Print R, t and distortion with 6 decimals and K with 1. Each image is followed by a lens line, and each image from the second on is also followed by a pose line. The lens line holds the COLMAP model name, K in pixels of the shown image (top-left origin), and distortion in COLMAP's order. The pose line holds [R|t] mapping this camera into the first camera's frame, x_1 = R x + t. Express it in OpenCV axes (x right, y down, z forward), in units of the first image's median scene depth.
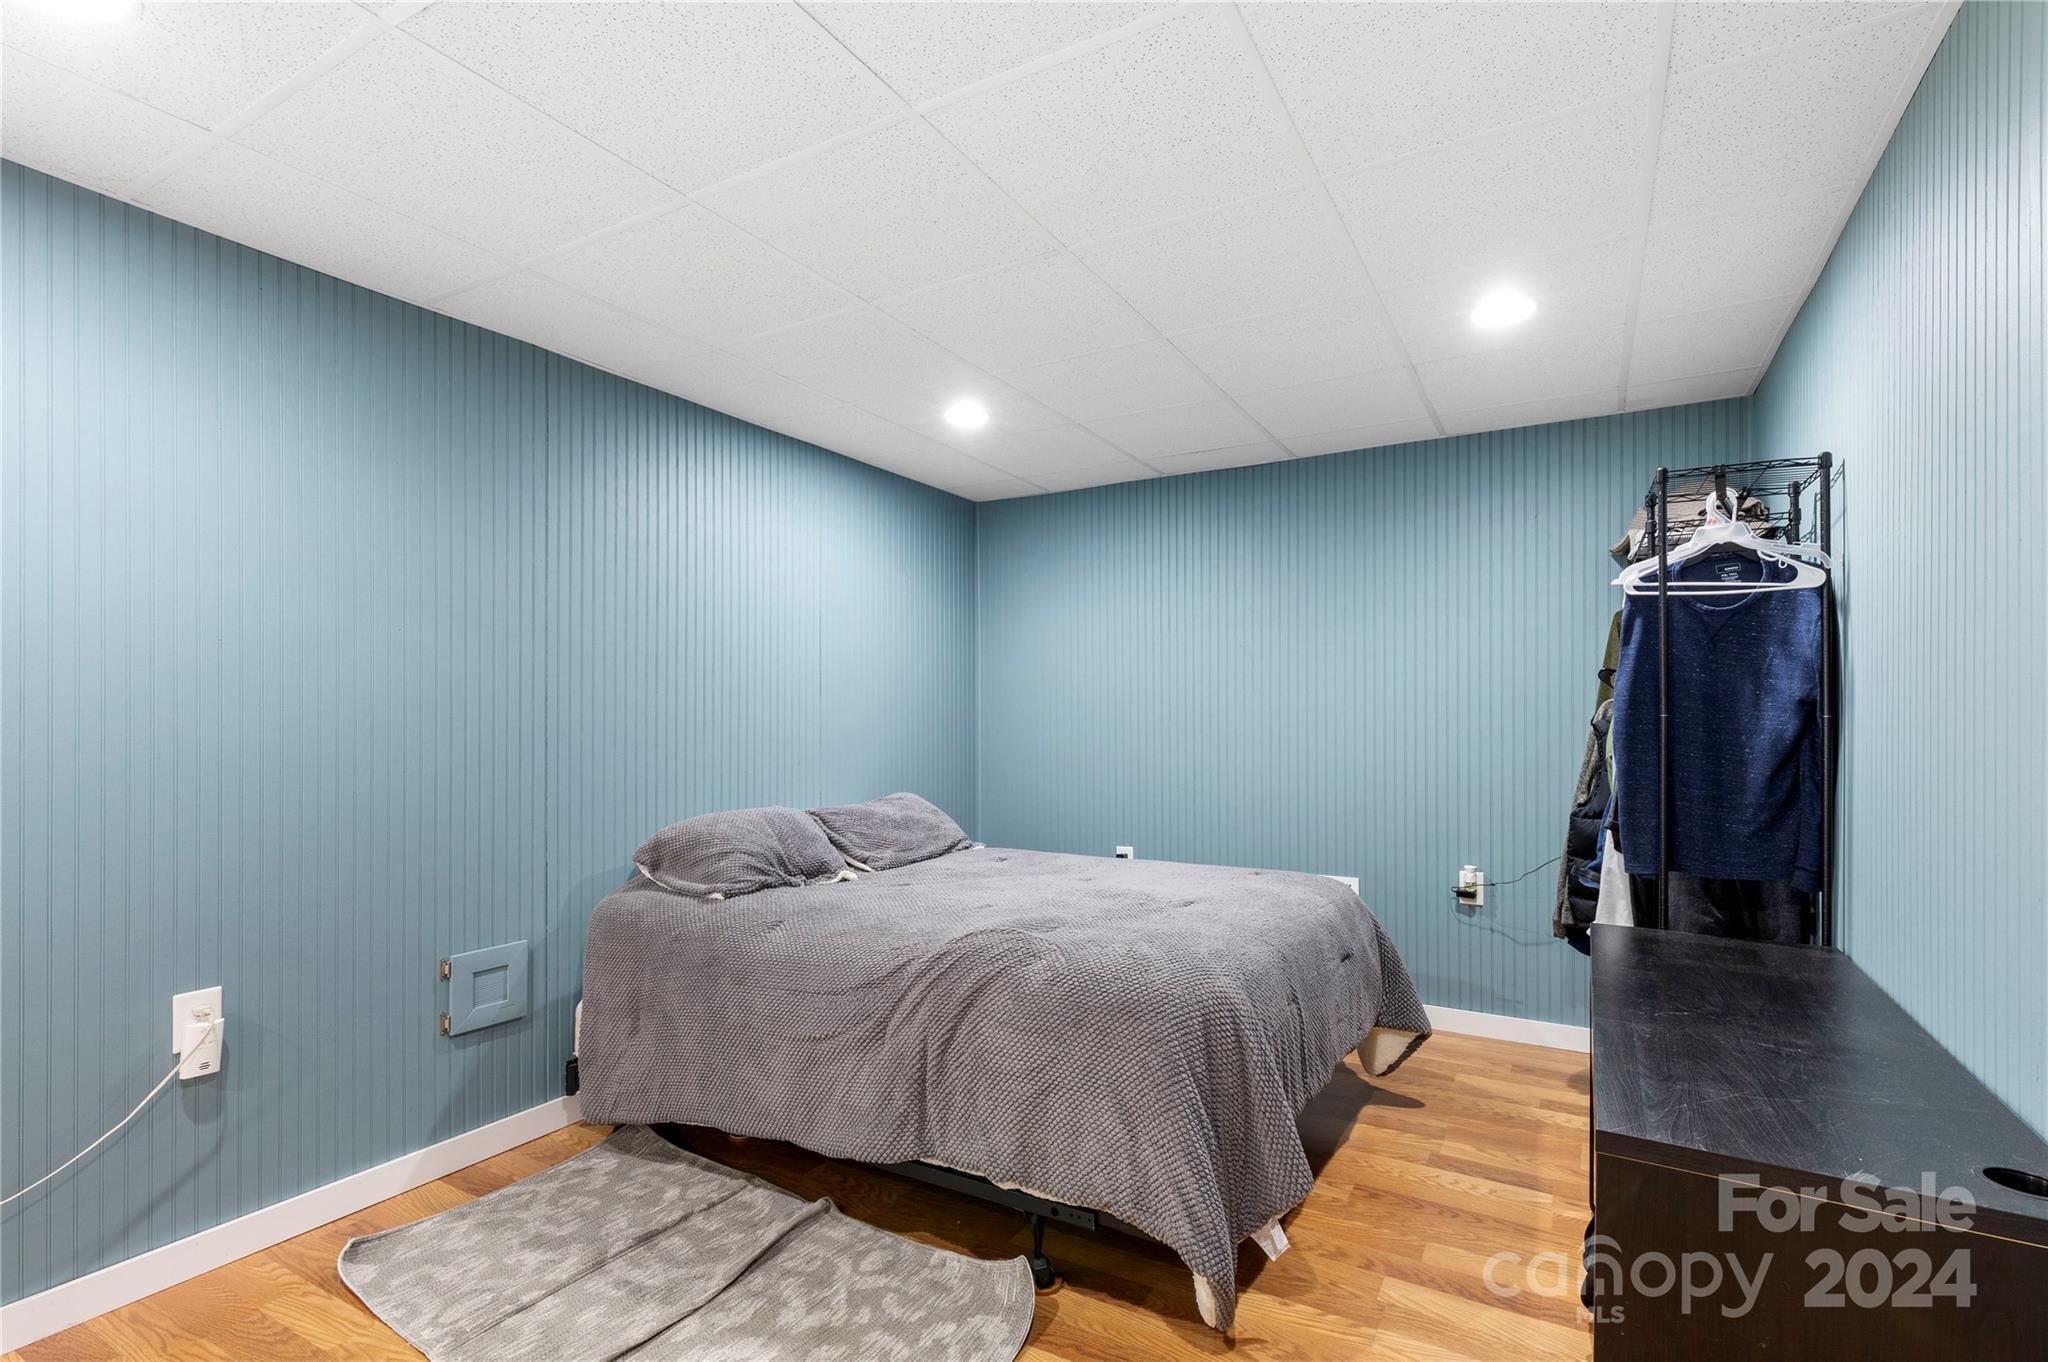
lens RADIAL K [[926.1, 0, 1034.8], [0, 926.1, 705.2], [0, 0, 1]] dist [0.000623, -0.000781]
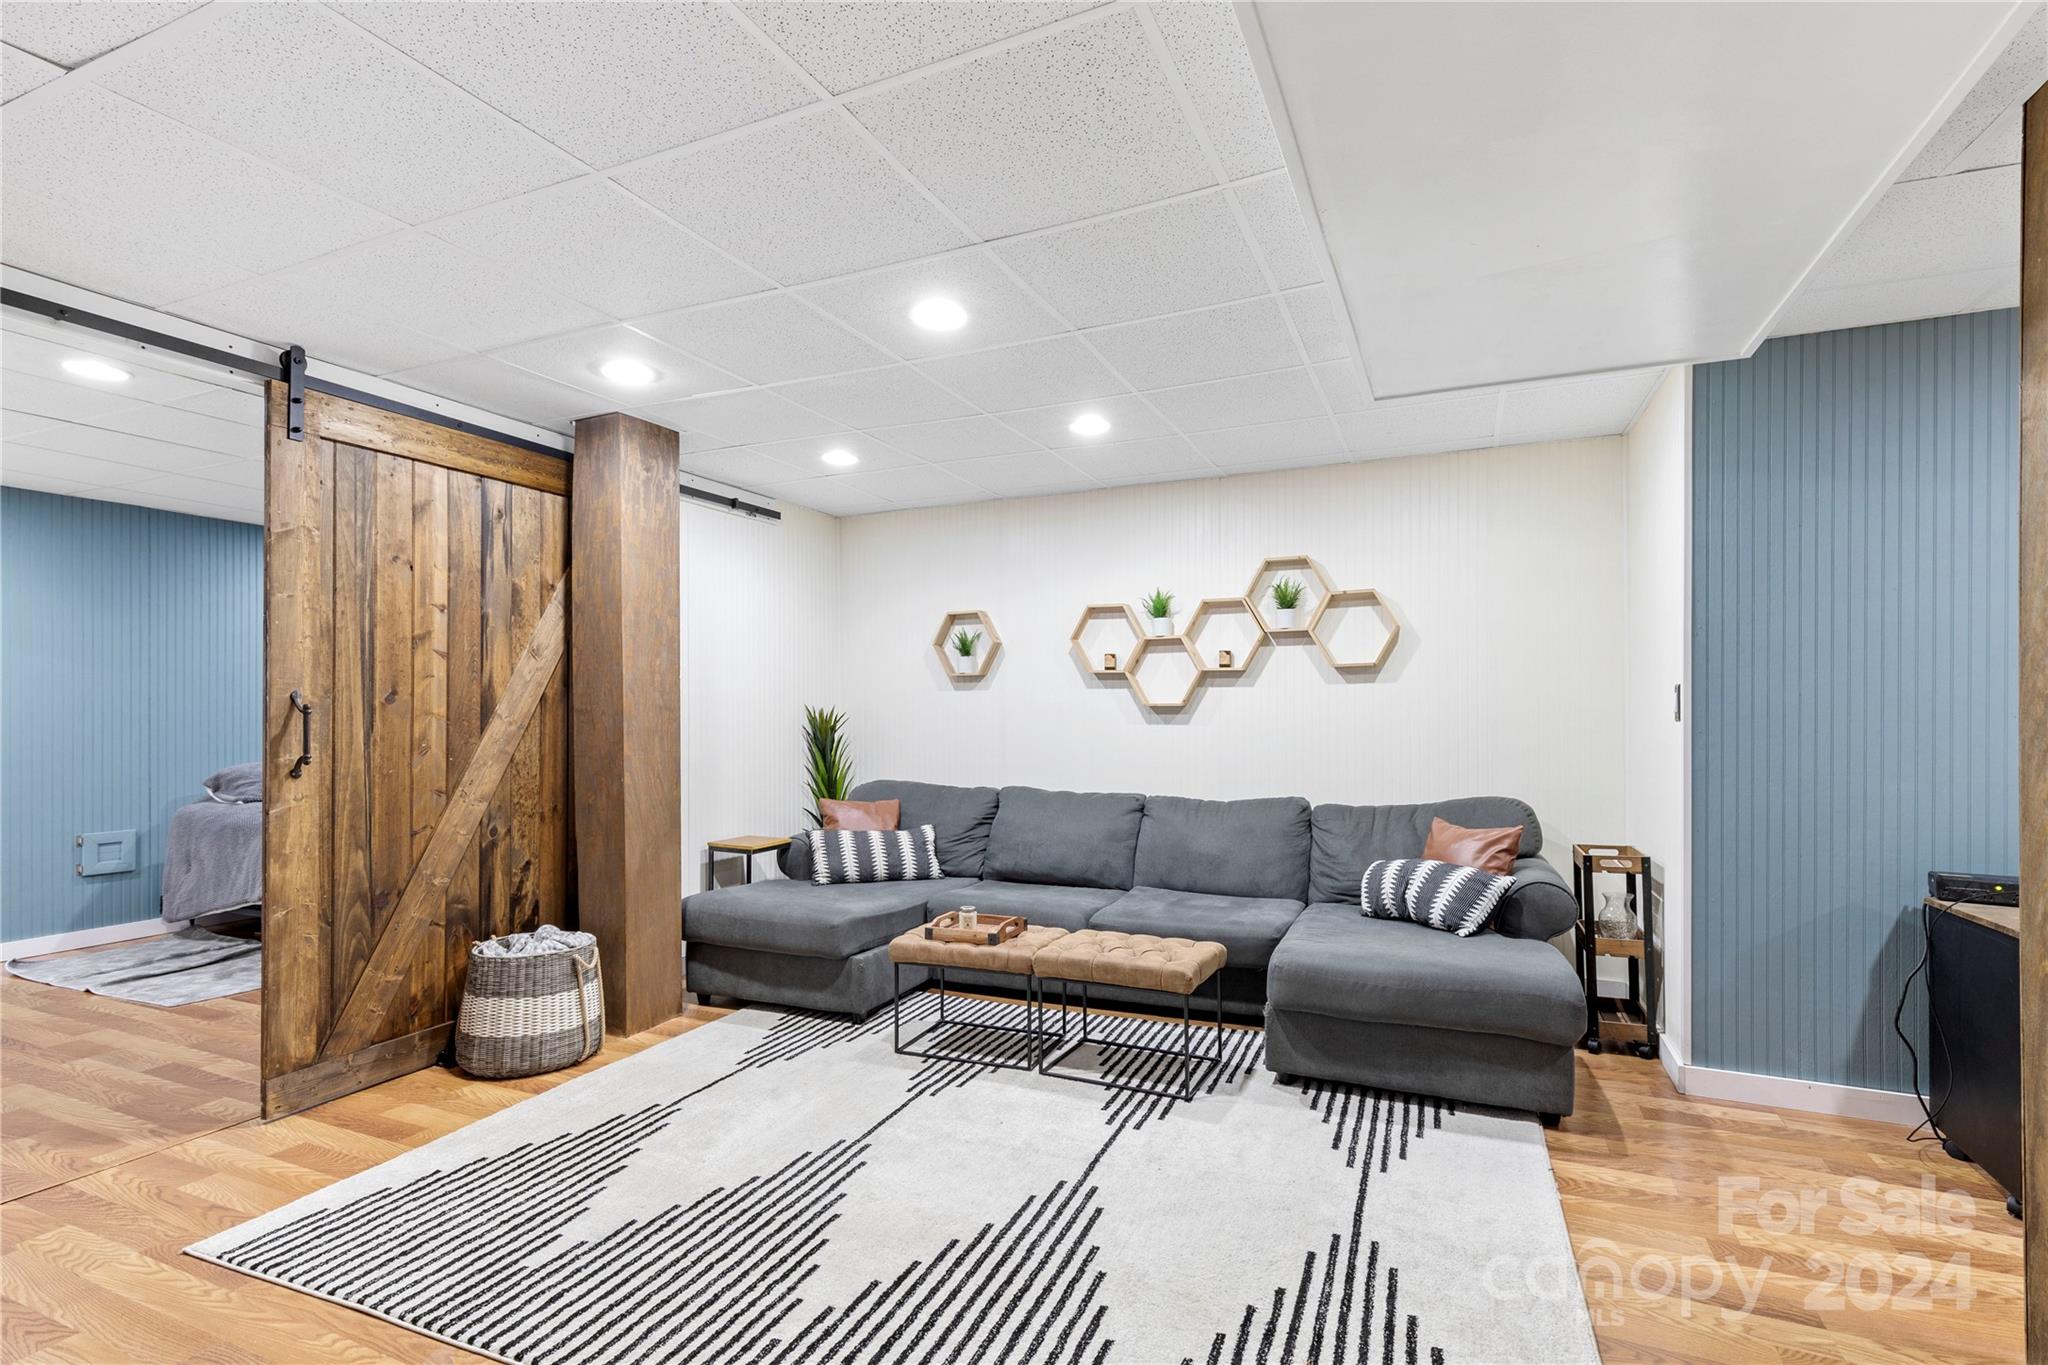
lens RADIAL K [[926.1, 0, 1034.8], [0, 926.1, 706.7], [0, 0, 1]] dist [0.000623, -0.000781]
pose [[0.992919, 0.000639, 0.118791, 1.020196], [-0.000967, 0.999996, 0.002703, 0.002273], [-0.118789, -0.002799, 0.992916, -1.052773]]
